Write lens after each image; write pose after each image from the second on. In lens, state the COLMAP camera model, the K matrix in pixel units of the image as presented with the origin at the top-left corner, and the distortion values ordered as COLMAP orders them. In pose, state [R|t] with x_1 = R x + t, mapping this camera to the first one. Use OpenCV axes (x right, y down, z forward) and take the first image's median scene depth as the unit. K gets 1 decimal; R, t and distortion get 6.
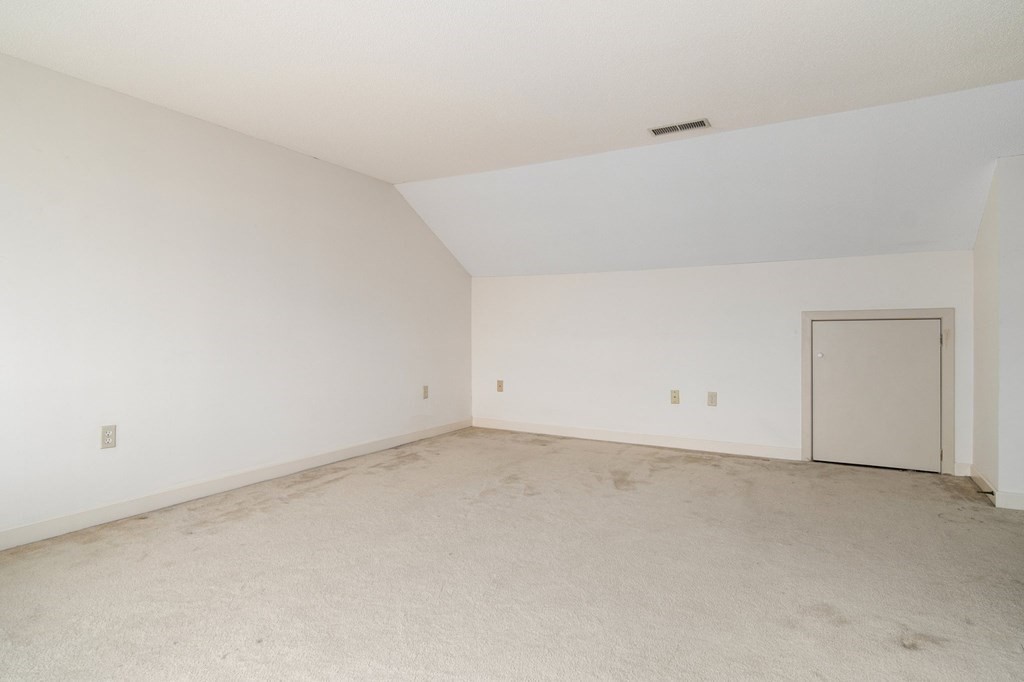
lens RADIAL K [[546.7, 0, 509.1], [0, 546.7, 338.6], [0, 0, 1]] dist [-0.000806, -0.000440]
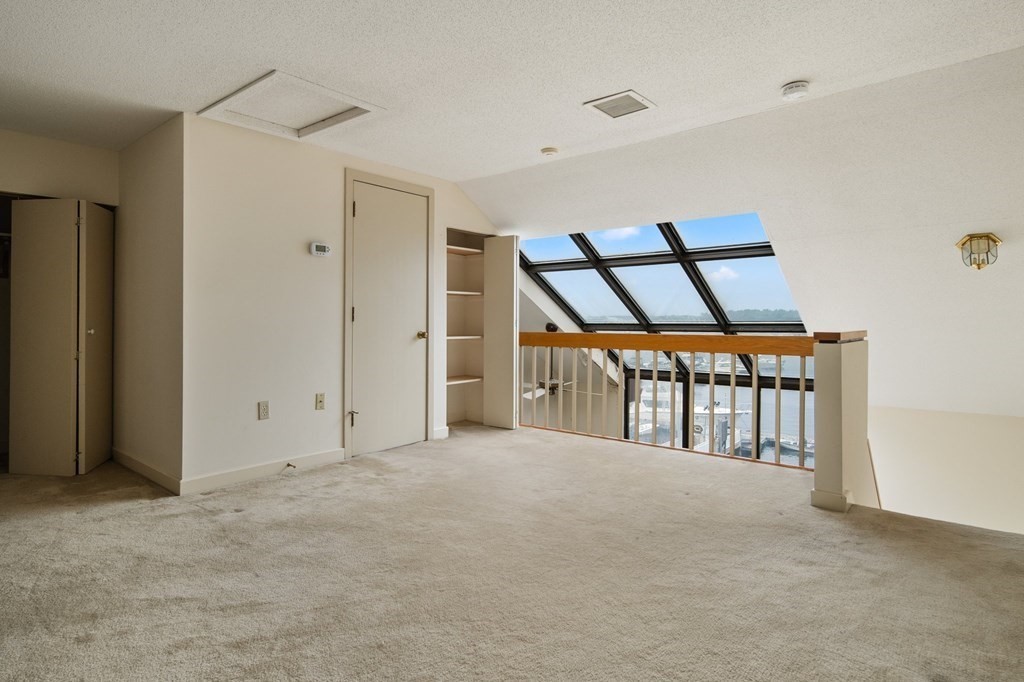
lens RADIAL K [[558.5, 0, 512.7], [0, 558.5, 318.9], [0, 0, 1]] dist [-0.002323, -0.001363]
pose [[-0.988606, 0.002597, 0.150506, -0.166905], [0.003693, 0.999969, 0.007004, -0.018089], [-0.150483, 0.007480, -0.988584, 1.163165]]
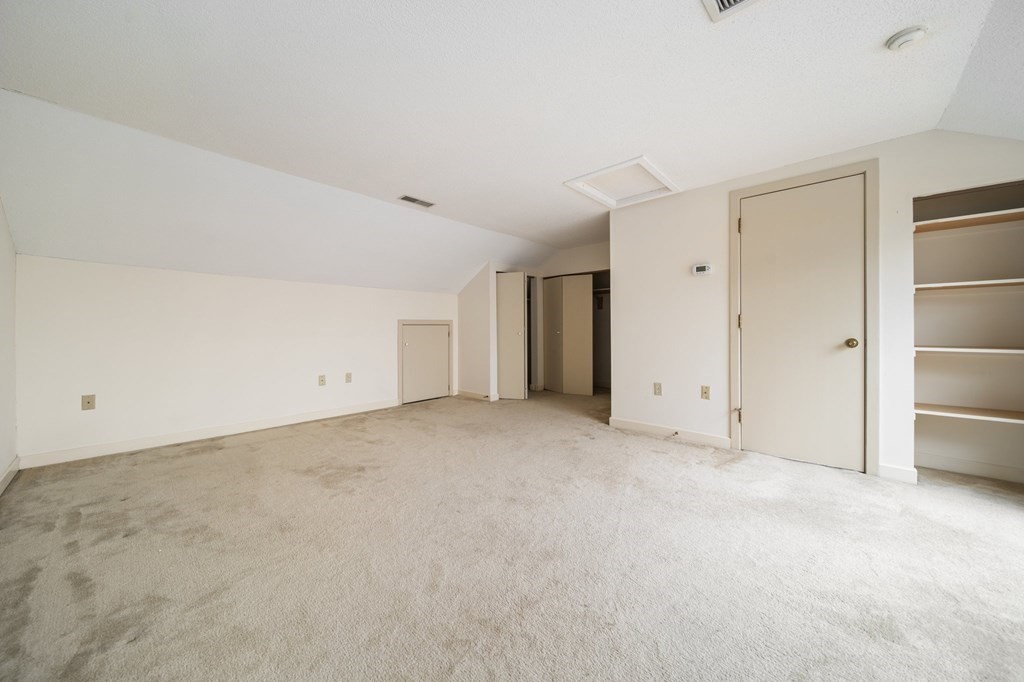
lens RADIAL K [[364.0, 0, 511.0], [0, 364.0, 328.9], [0, 0, 1]] dist [-0.000476, -0.001487]
pose [[0.218981, 0.003194, 0.975724, -0.567077], [0.015931, 0.999850, -0.006848, -0.006045], [-0.975599, 0.017044, 0.218898, 0.444789]]
